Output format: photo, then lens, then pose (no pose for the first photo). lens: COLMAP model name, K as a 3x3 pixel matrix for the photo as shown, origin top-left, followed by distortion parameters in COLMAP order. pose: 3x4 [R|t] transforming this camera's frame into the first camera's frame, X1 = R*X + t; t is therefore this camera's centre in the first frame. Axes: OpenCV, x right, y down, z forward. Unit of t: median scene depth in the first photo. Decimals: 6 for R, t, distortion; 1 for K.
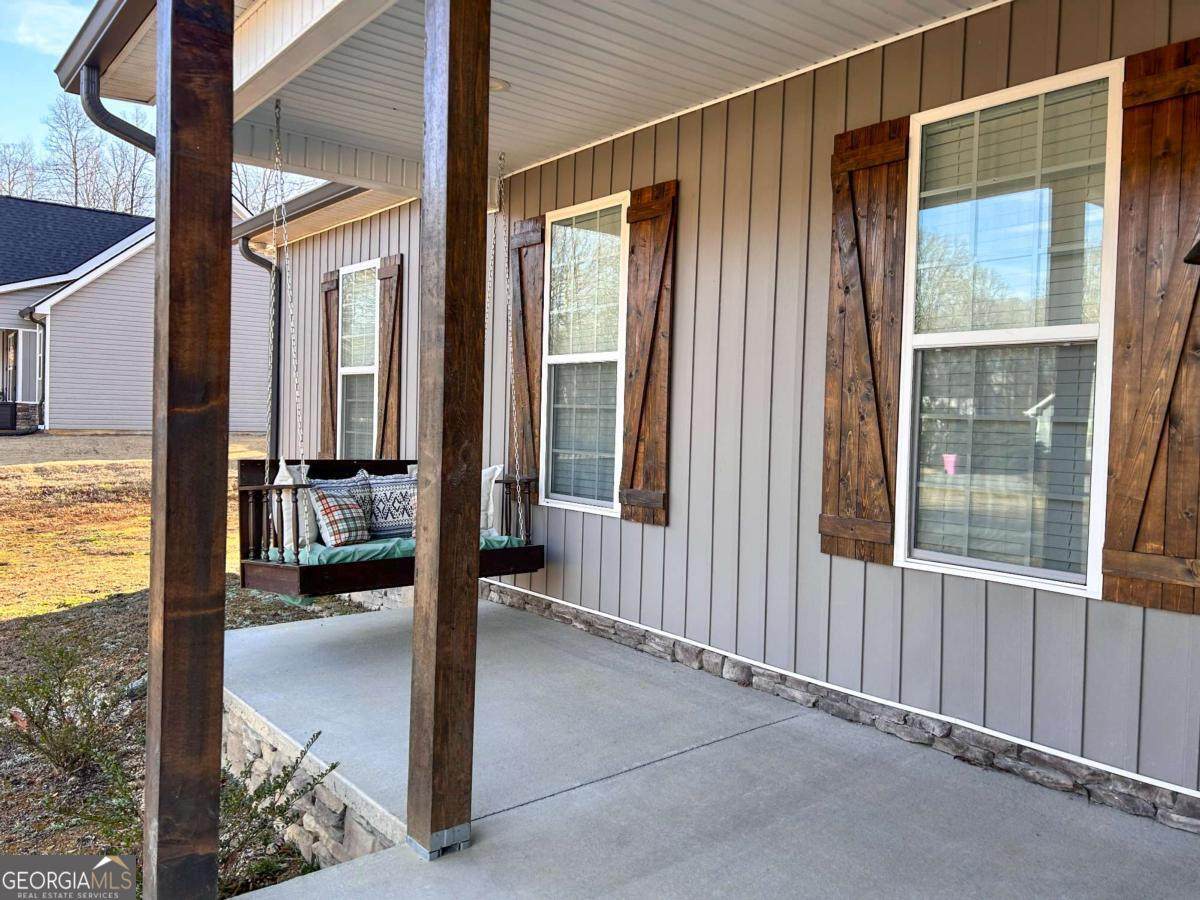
lens RADIAL K [[901.6, 0, 580.7], [0, 901.6, 444.6], [0, 0, 1]] dist [0.040614, -0.030524]
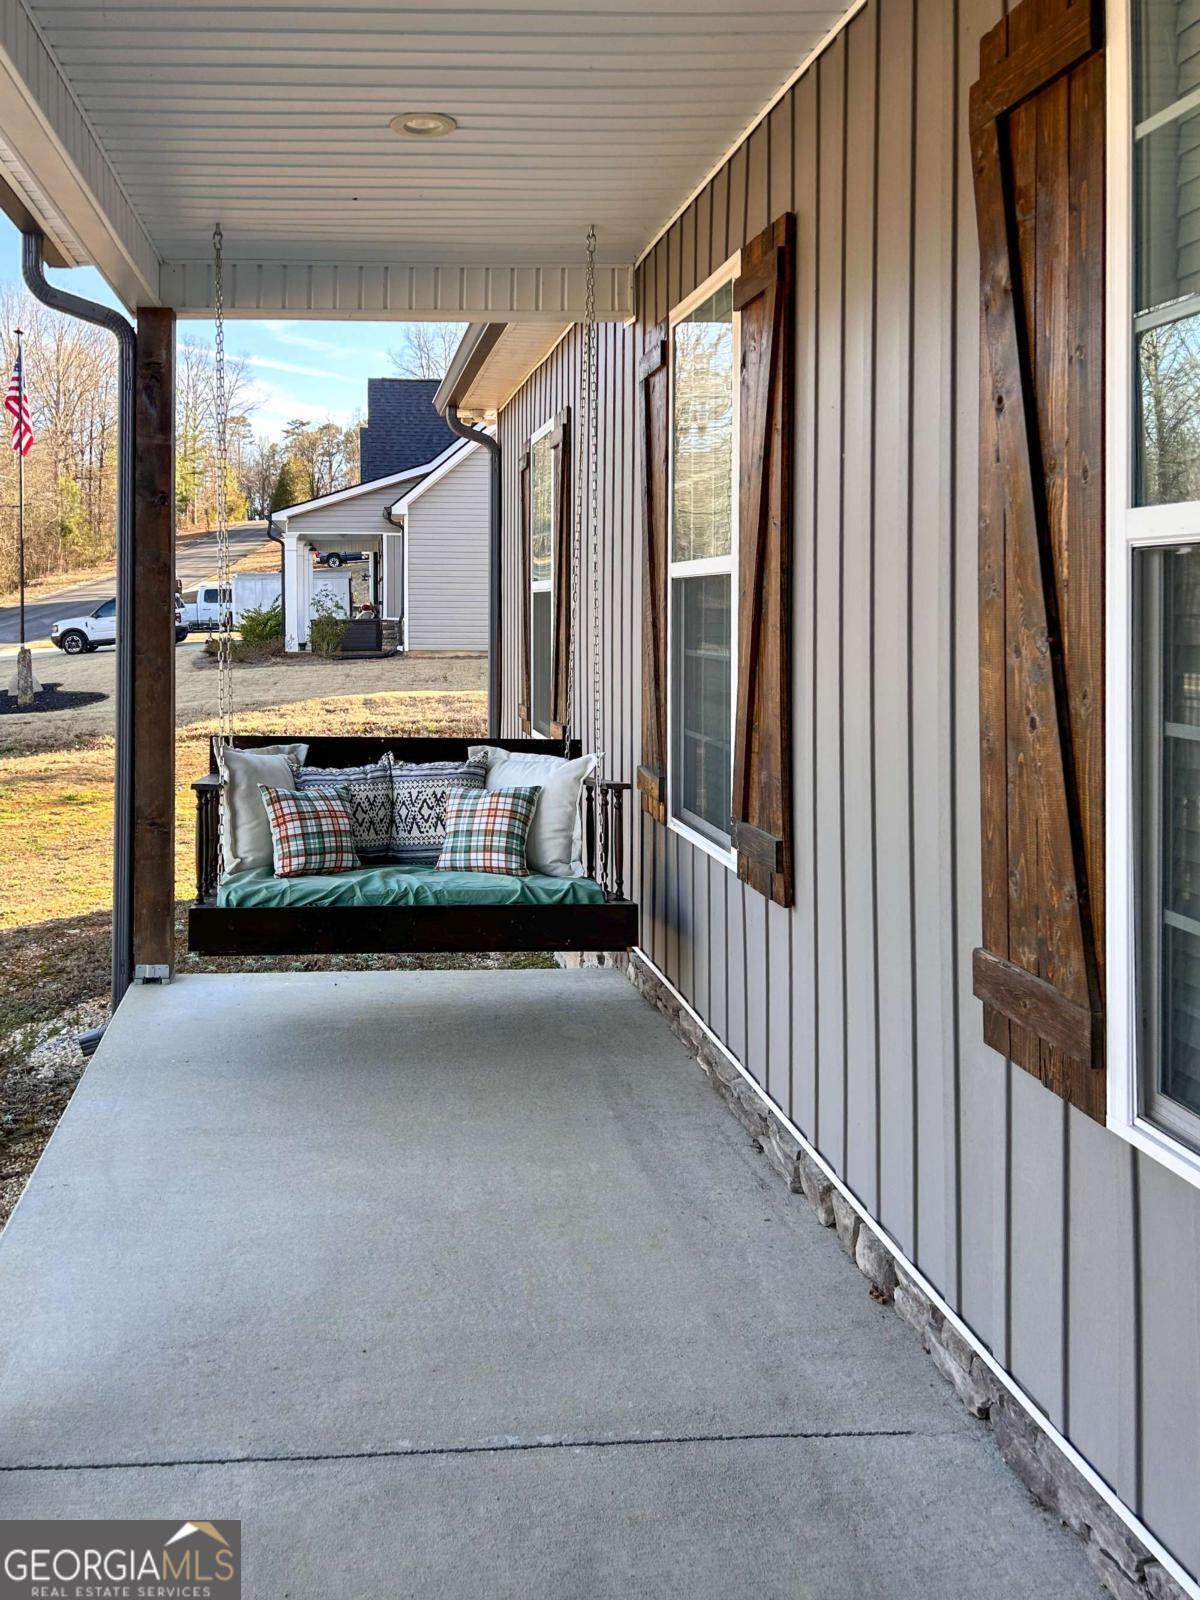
lens RADIAL K [[1202.1, 0, 584.2], [0, 1202.1, 609.0], [0, 0, 1]] dist [0.040614, -0.030524]
pose [[0.804129, -0.012698, -0.594319, 0.397549], [-0.001604, 0.999722, -0.023529, -0.056912], [0.594453, 0.019874, 0.803885, 0.397314]]
